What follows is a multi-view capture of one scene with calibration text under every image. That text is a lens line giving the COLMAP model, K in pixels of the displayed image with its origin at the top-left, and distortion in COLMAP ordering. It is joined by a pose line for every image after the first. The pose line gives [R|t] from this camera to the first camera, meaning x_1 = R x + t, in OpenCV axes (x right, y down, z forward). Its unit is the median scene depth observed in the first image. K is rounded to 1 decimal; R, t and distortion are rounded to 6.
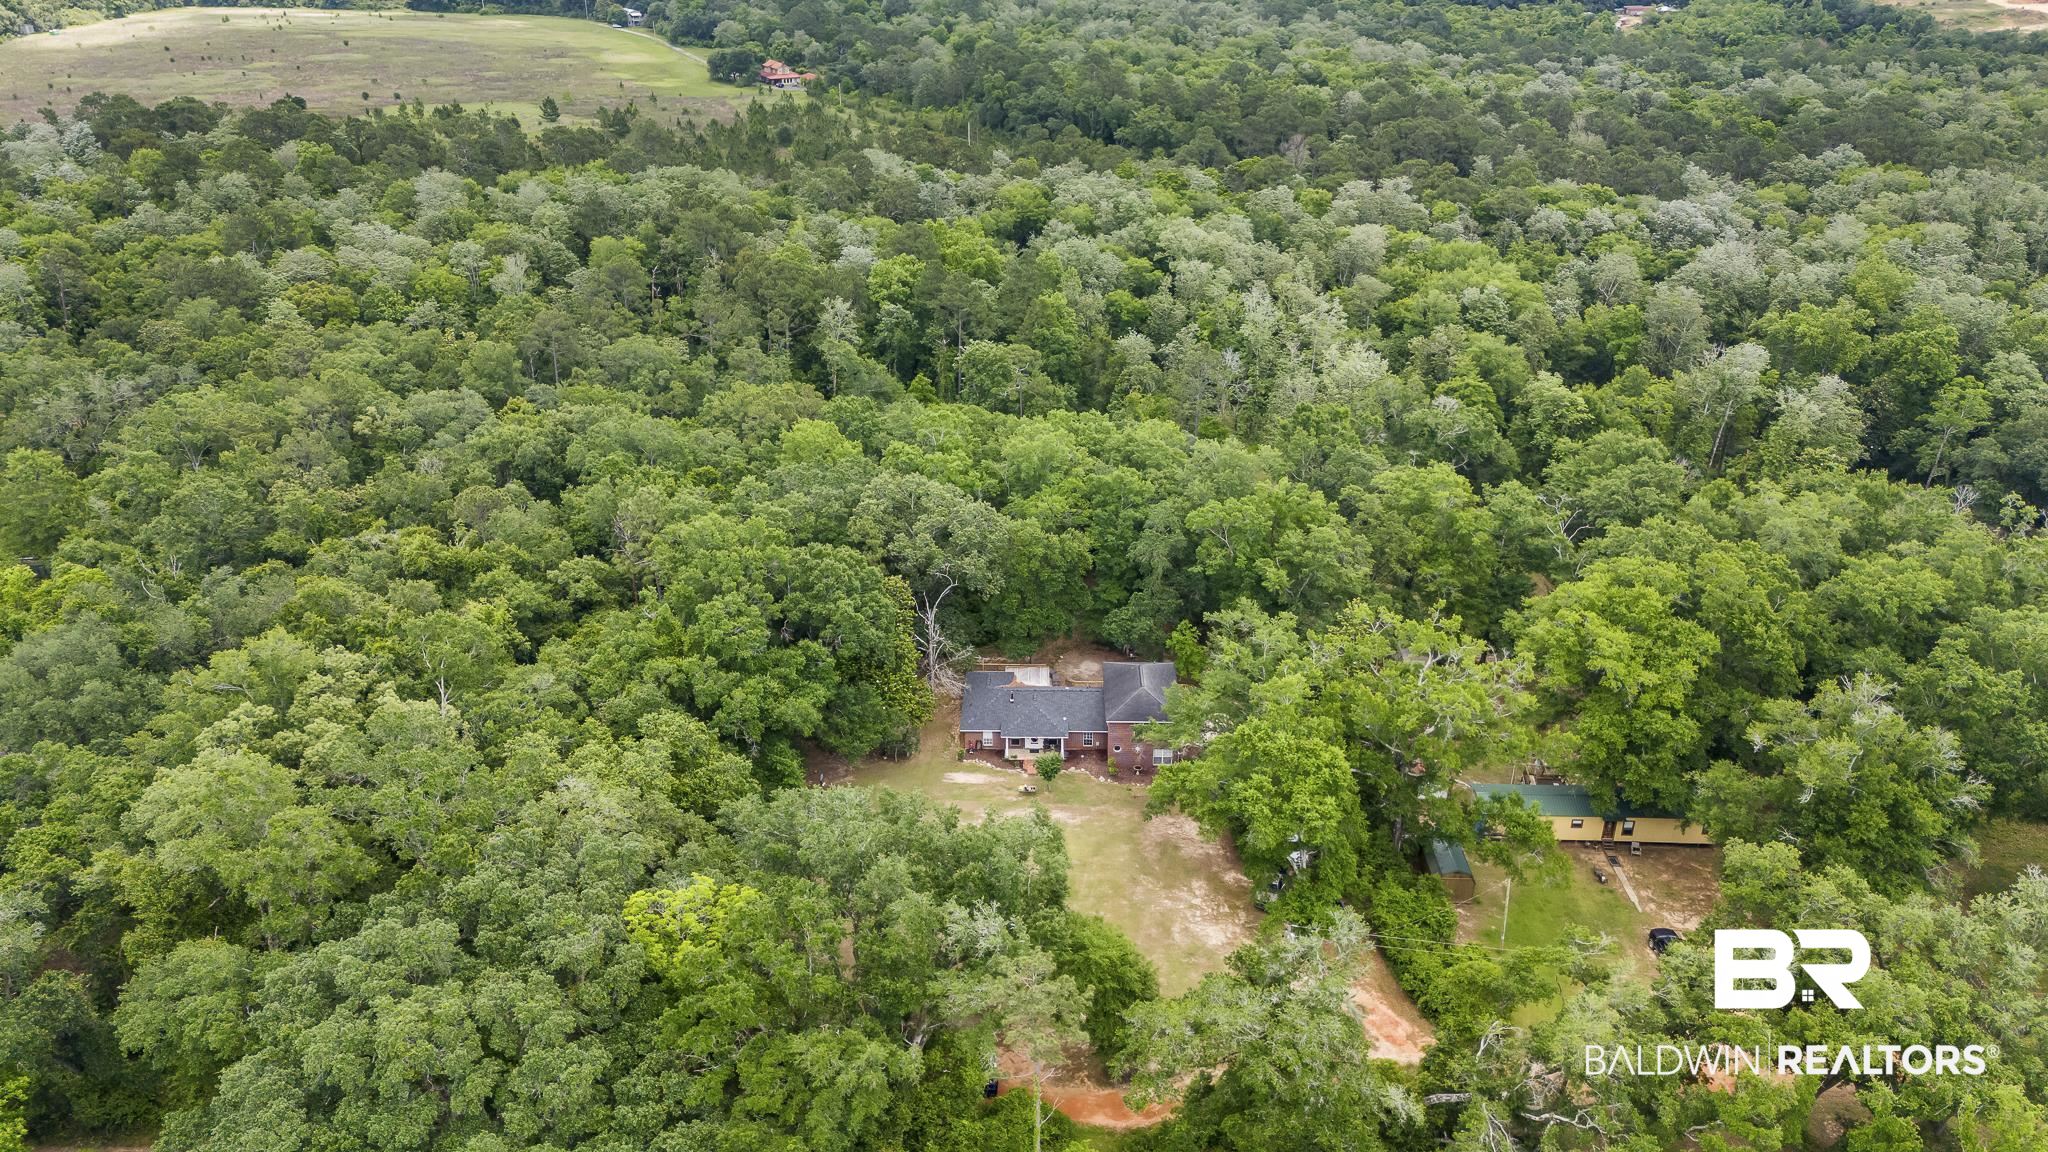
lens RADIAL K [[1447.3, 0, 1060.6], [0, 1447.3, 580.3], [0, 0, 1]] dist [0.076496, -0.100343]
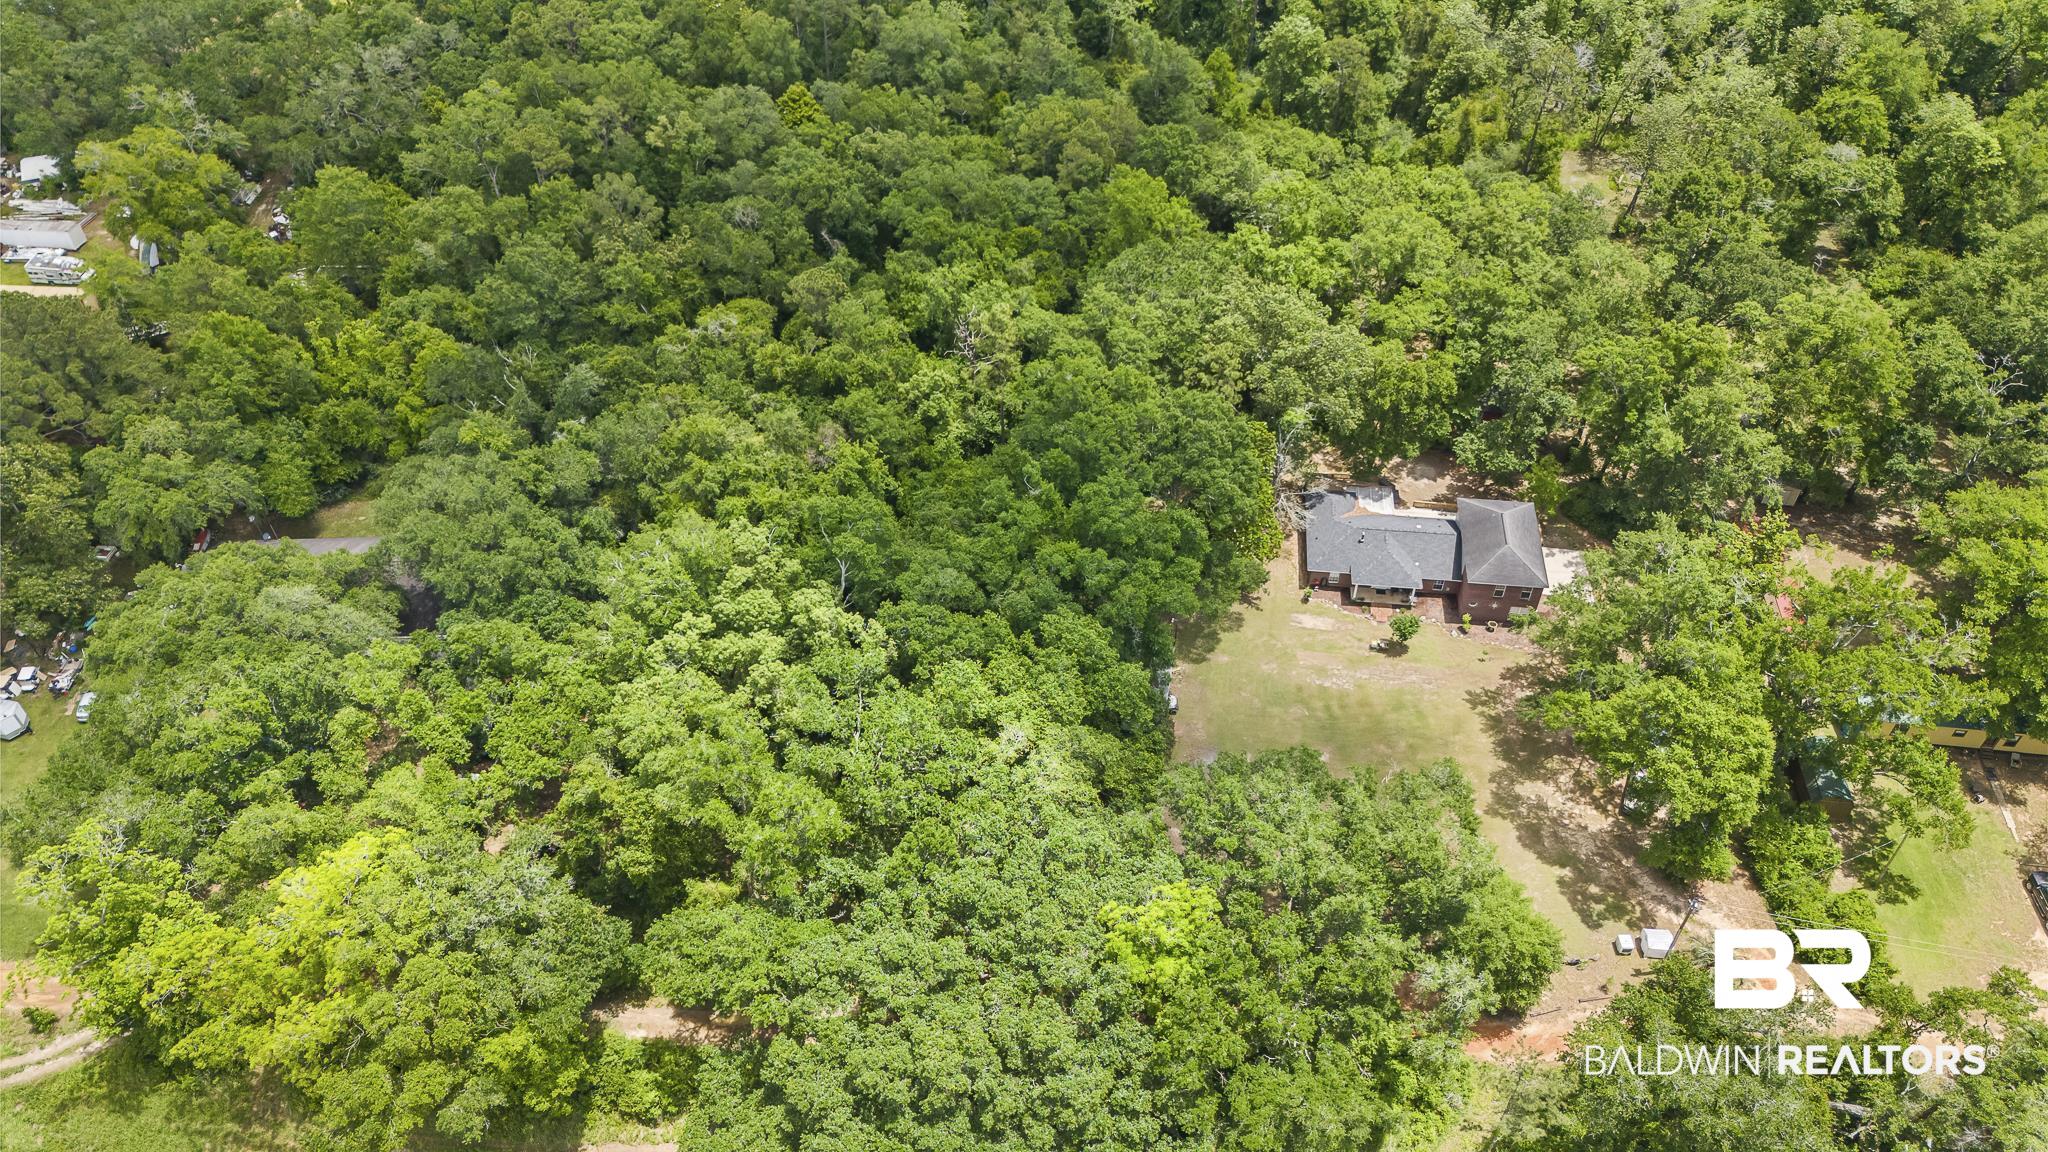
lens RADIAL K [[1447.3, 0, 1060.6], [0, 1447.3, 580.3], [0, 0, 1]] dist [0.076496, -0.100343]
pose [[0.994664, 0.063686, -0.081164, -0.171962], [-0.032116, 0.938772, 0.343039, -0.246799], [0.098042, -0.338602, 0.935808, 0.054945]]
